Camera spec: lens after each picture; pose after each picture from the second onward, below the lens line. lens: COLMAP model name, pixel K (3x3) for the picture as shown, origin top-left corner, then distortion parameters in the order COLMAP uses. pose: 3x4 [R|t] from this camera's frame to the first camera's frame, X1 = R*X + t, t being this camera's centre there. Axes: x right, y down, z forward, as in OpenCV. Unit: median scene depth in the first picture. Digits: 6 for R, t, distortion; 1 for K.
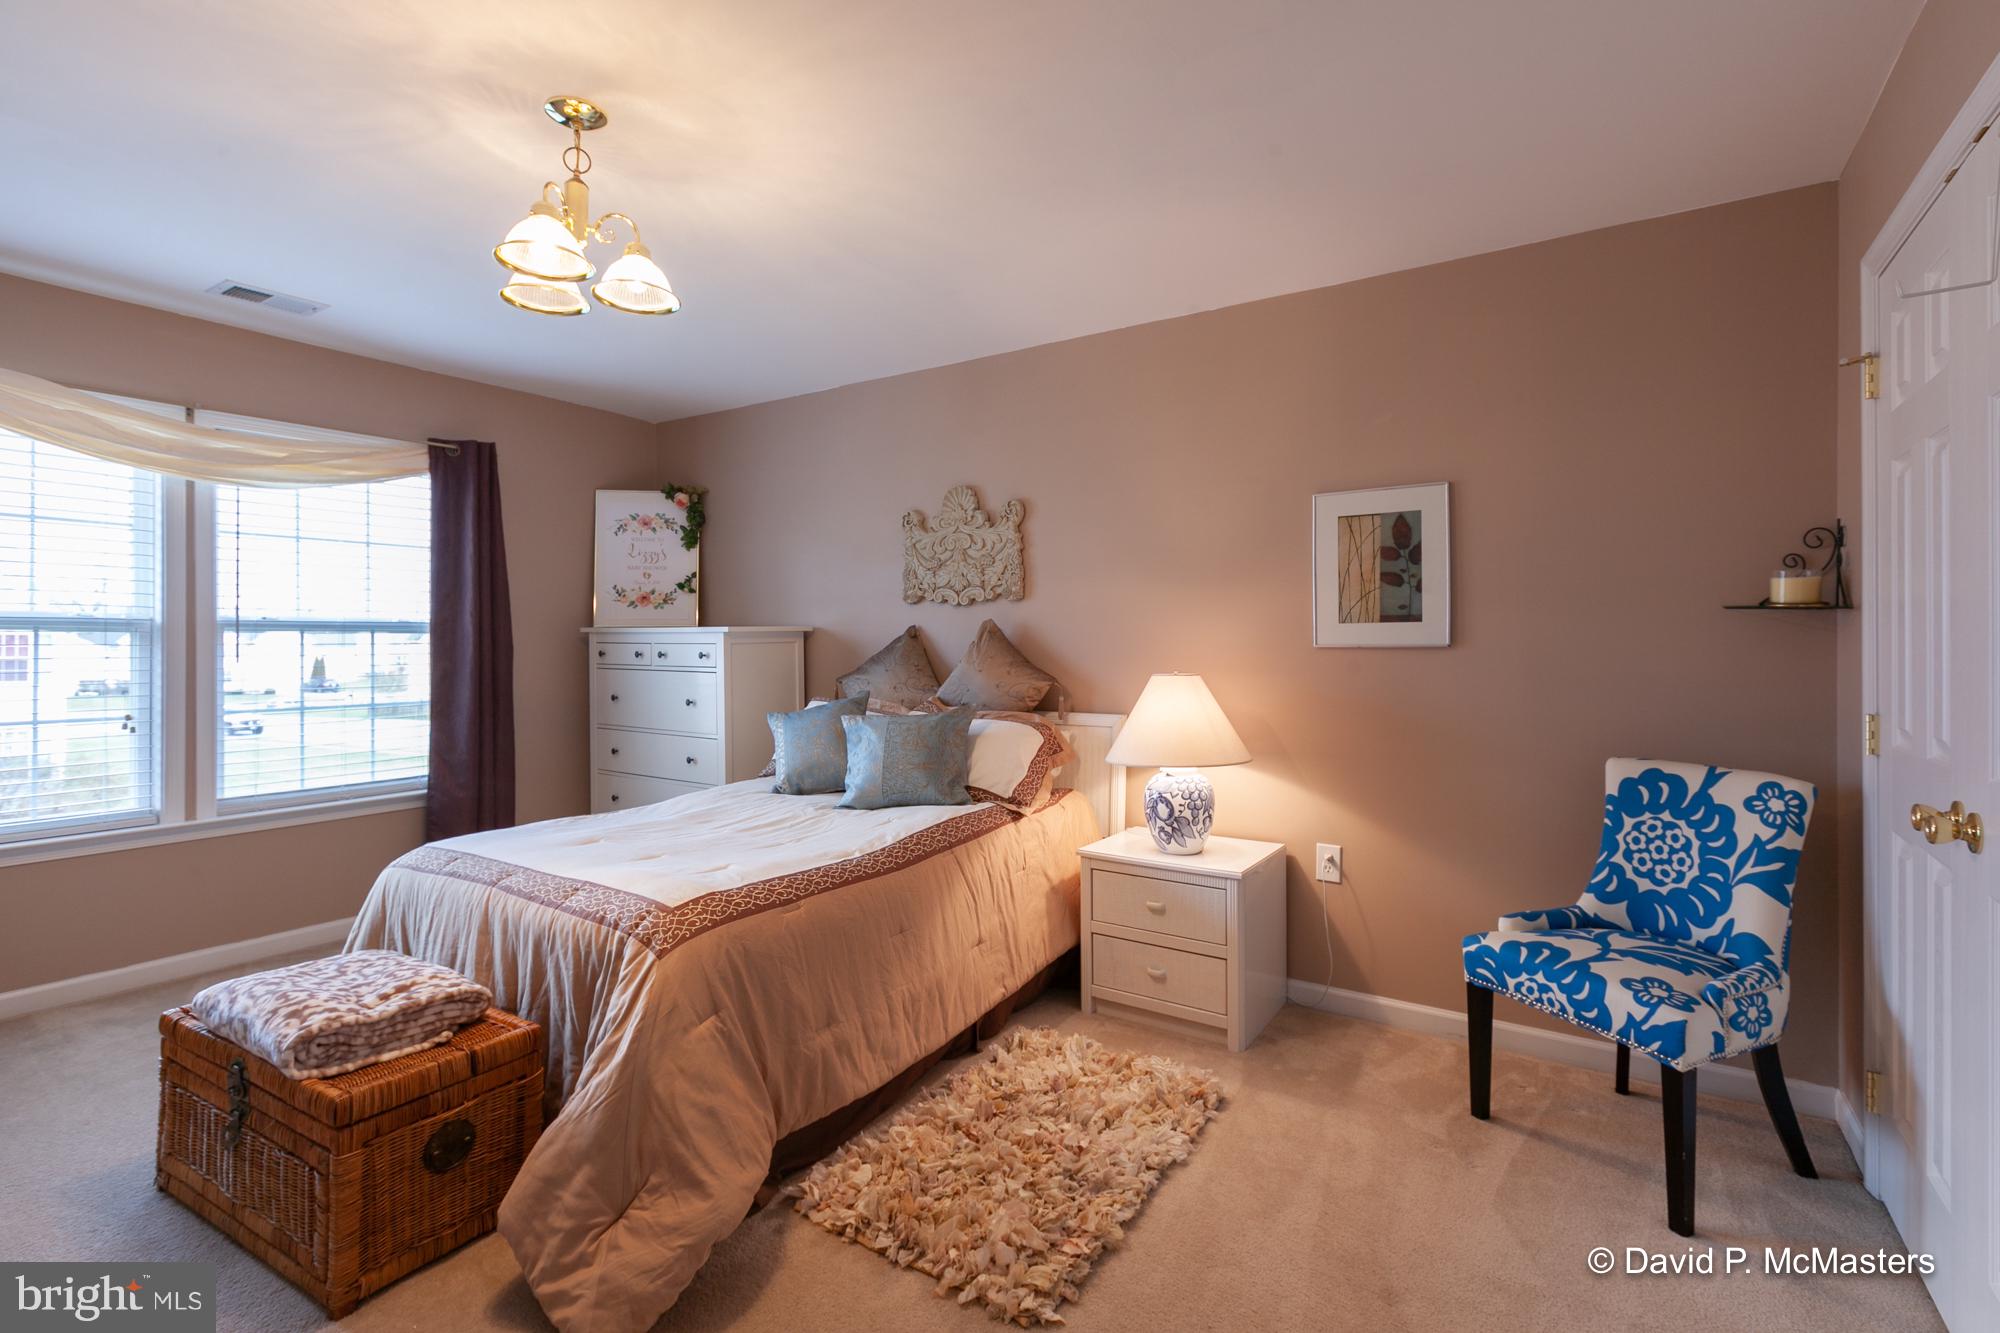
lens RADIAL K [[898.9, 0, 999.1], [0, 898.9, 654.1], [0, 0, 1]] dist [0.000676, 0.000056]
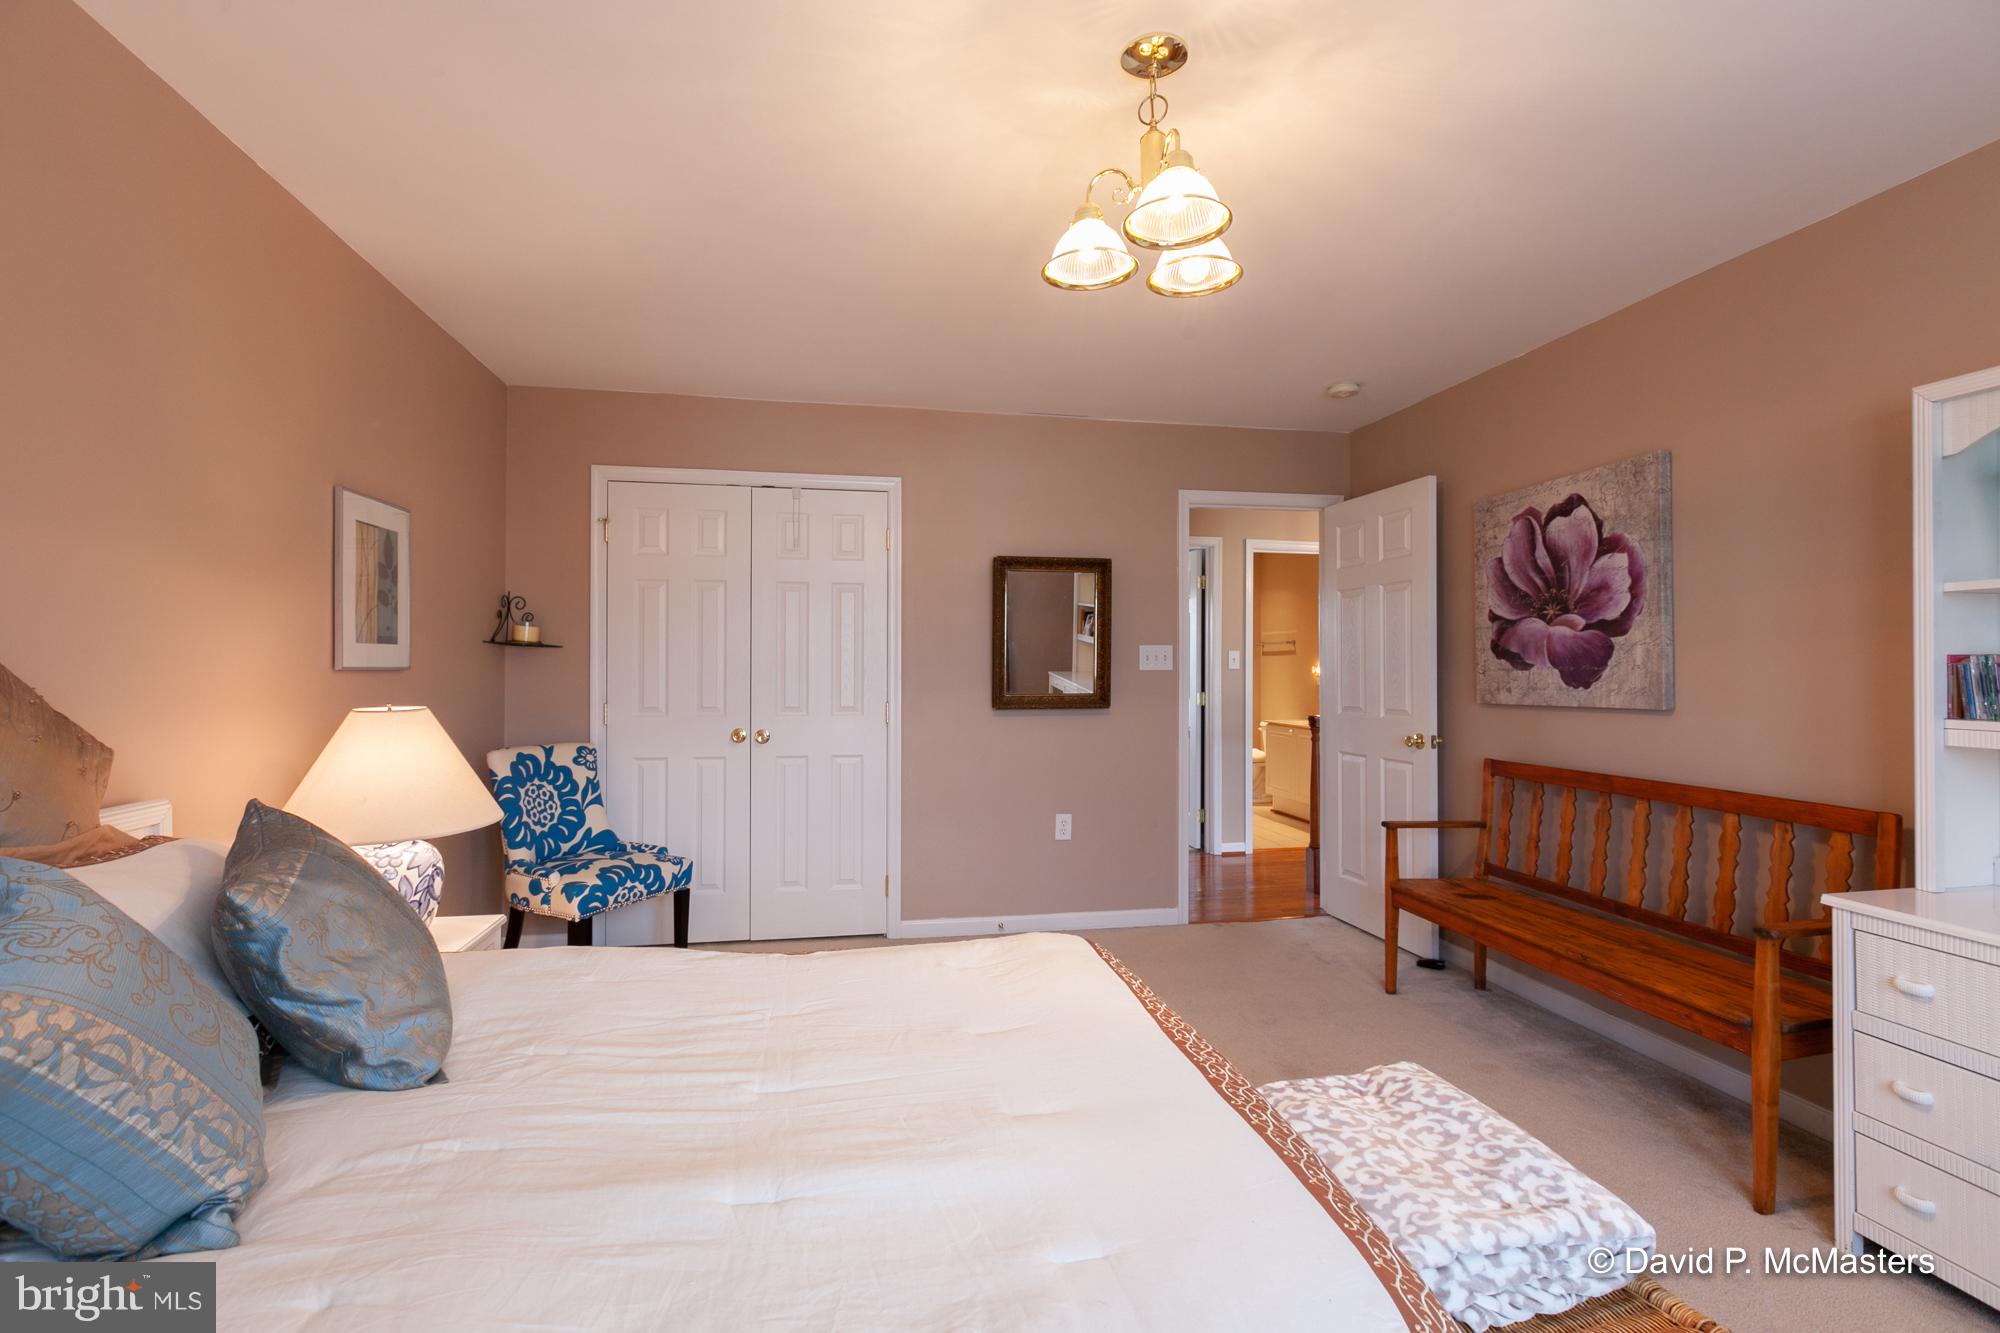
lens RADIAL K [[898.9, 0, 991.8], [0, 898.9, 662.1], [0, 0, 1]] dist [0.000676, 0.000056]
pose [[-0.708265, -0.005592, 0.705925, -0.892945], [-0.005169, 0.999983, 0.002736, -0.029372], [-0.705928, -0.001711, -0.708281, 1.585317]]
